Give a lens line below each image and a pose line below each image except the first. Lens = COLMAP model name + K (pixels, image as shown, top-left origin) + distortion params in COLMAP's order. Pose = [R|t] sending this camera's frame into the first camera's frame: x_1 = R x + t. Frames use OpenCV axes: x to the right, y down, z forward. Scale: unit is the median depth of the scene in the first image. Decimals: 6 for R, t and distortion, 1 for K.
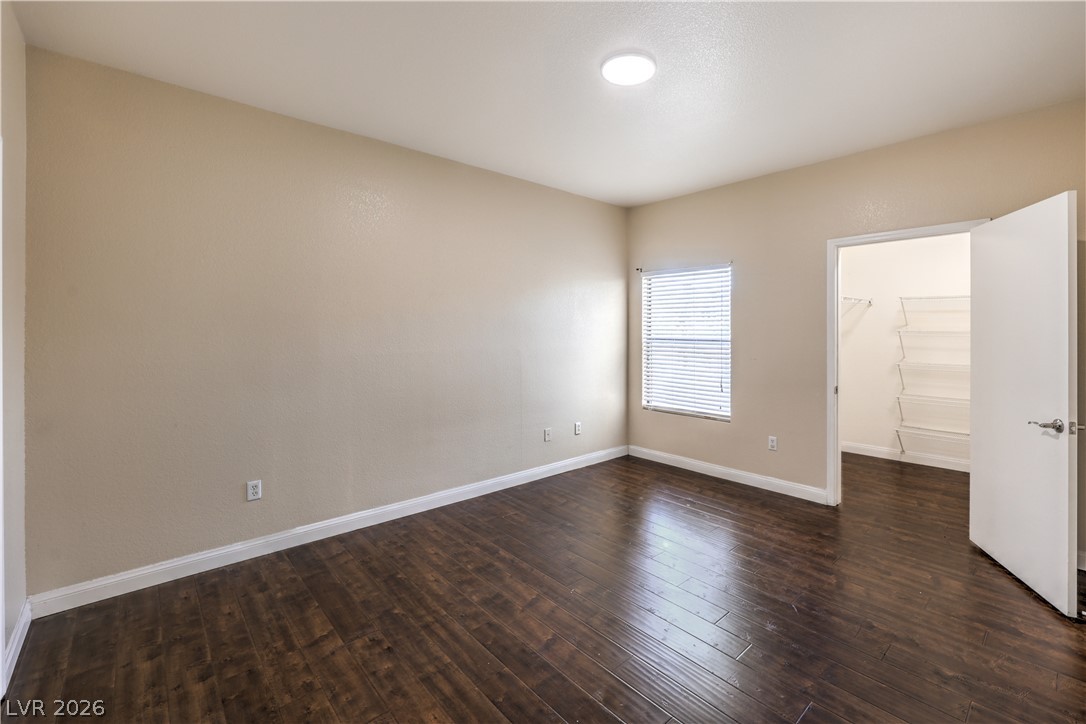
lens RADIAL K [[469.0, 0, 582.9], [0, 469.0, 332.4], [0, 0, 1]] dist [0.001401, 0.000204]
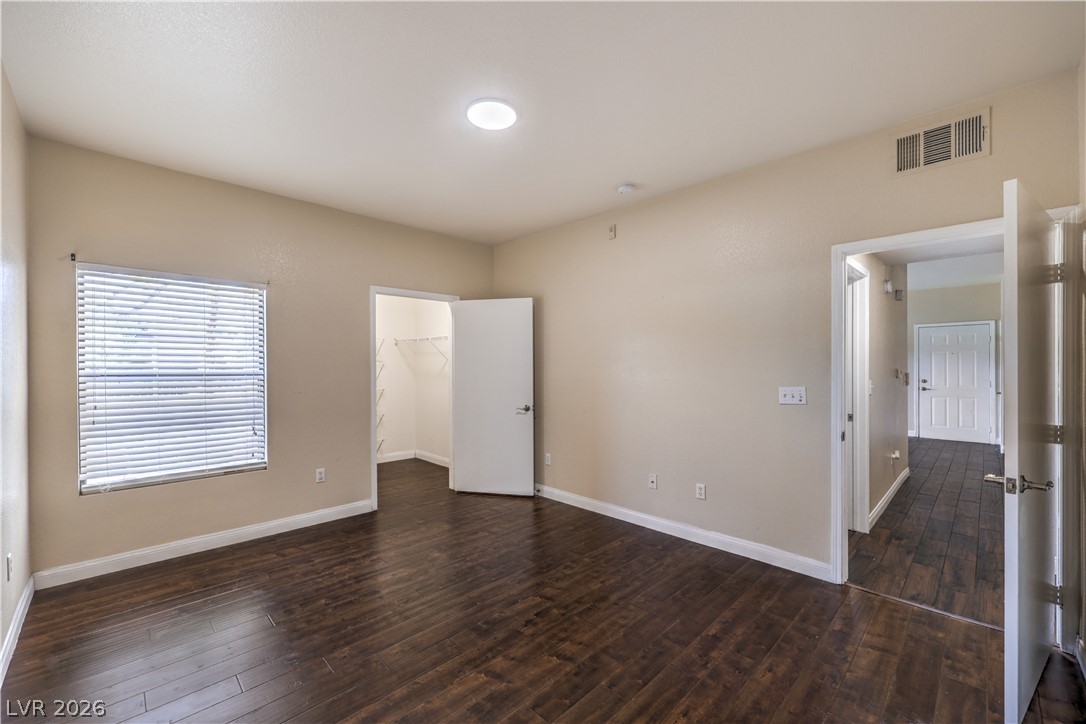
lens RADIAL K [[441.0, 0, 542.5], [0, 441.0, 365.5], [0, 0, 1]] dist [0.000877, 0.000078]
pose [[-0.016657, -0.001600, 0.999860, -0.656626], [0.004636, 0.999988, 0.001678, 0.003983], [-0.999851, 0.004664, -0.016649, 0.658878]]
